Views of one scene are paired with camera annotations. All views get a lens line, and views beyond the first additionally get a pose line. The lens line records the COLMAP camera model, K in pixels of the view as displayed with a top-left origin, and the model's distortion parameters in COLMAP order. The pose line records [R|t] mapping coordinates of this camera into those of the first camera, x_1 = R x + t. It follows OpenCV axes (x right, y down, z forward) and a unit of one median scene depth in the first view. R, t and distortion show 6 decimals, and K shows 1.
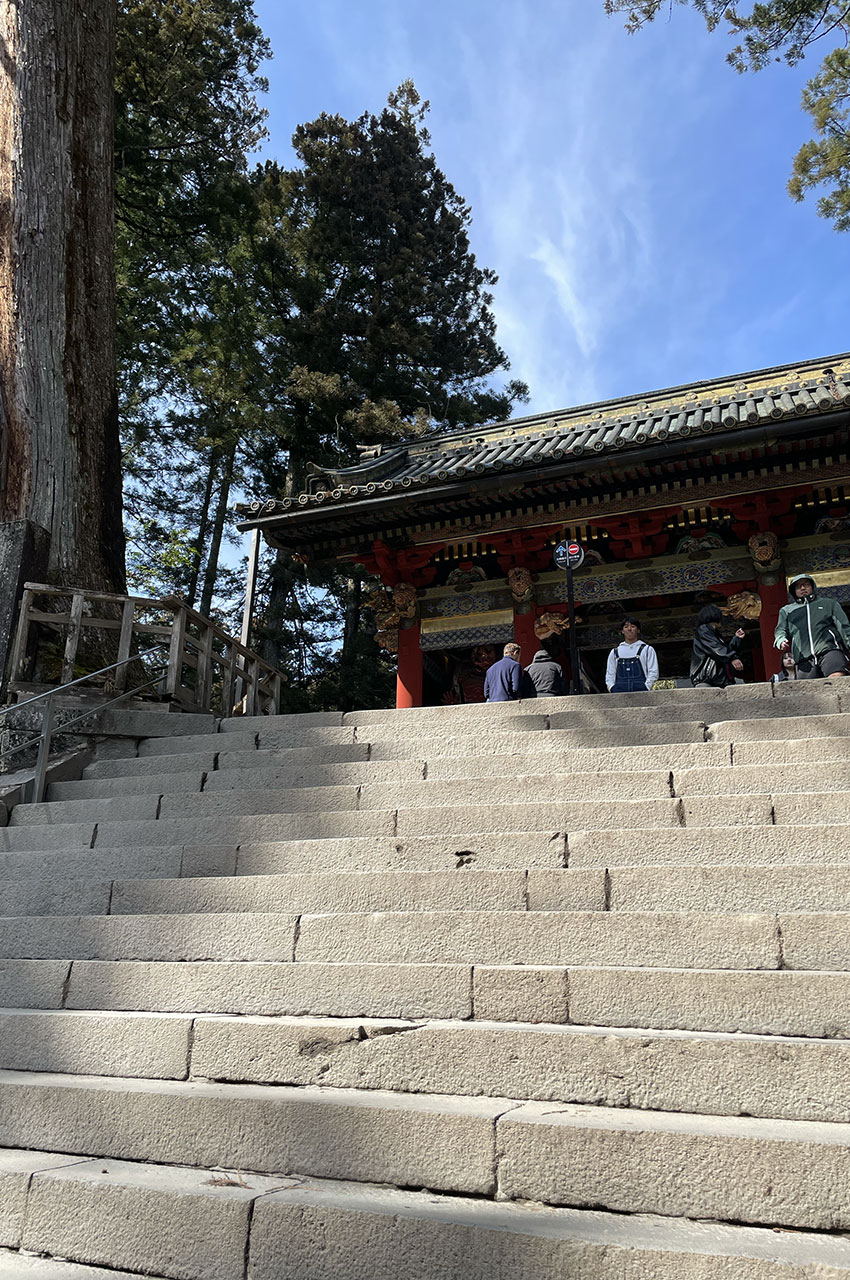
lens RADIAL K [[916.7, 0, 425.0], [0, 916.7, 640.0], [0, 0, 1]] dist [0.001109, 0.000028]
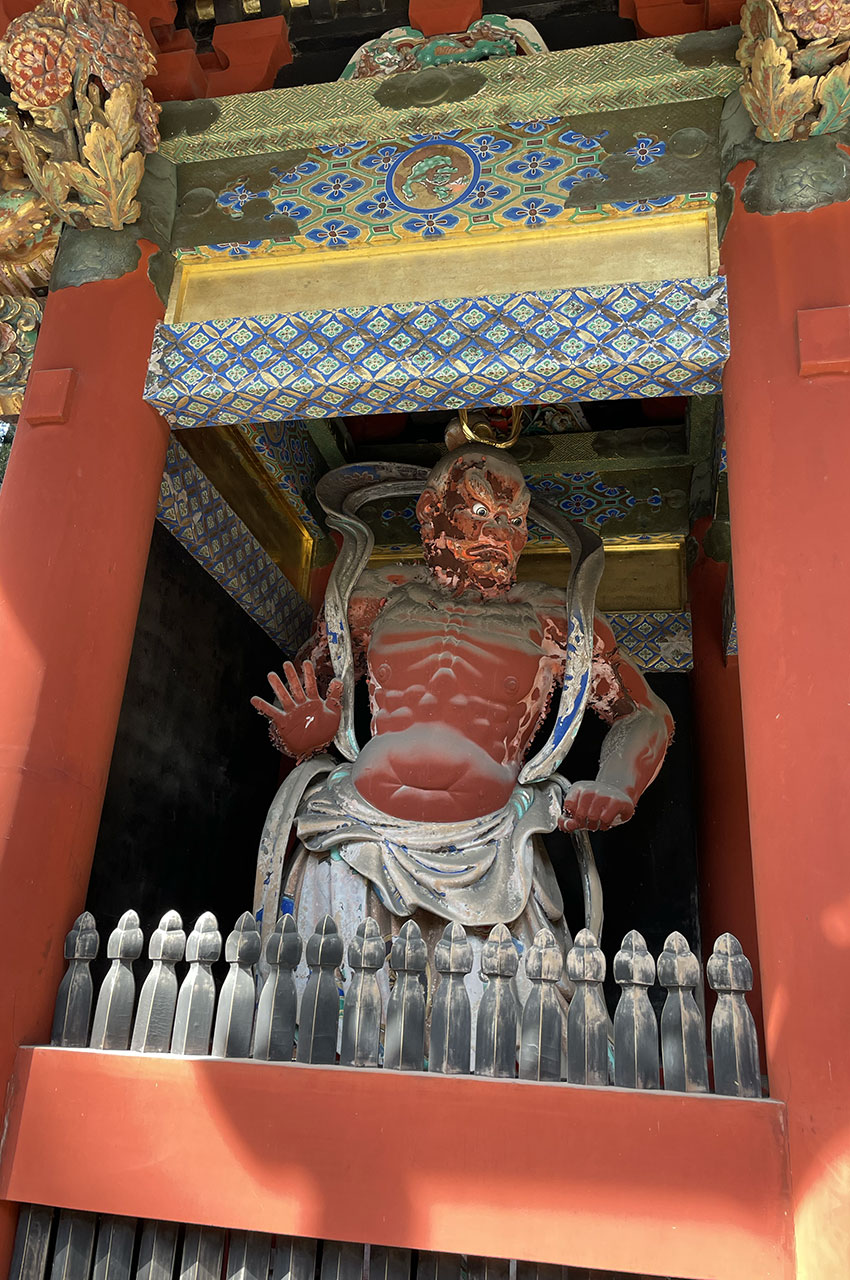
lens RADIAL K [[916.7, 0, 425.0], [0, 916.7, 640.0], [0, 0, 1]] dist [0.001109, 0.000028]
pose [[0.987796, 0.085318, 0.130307, 0.027699], [-0.087698, 0.996067, 0.012629, 0.047961], [-0.128718, -0.023903, 0.991393, 0.827423]]
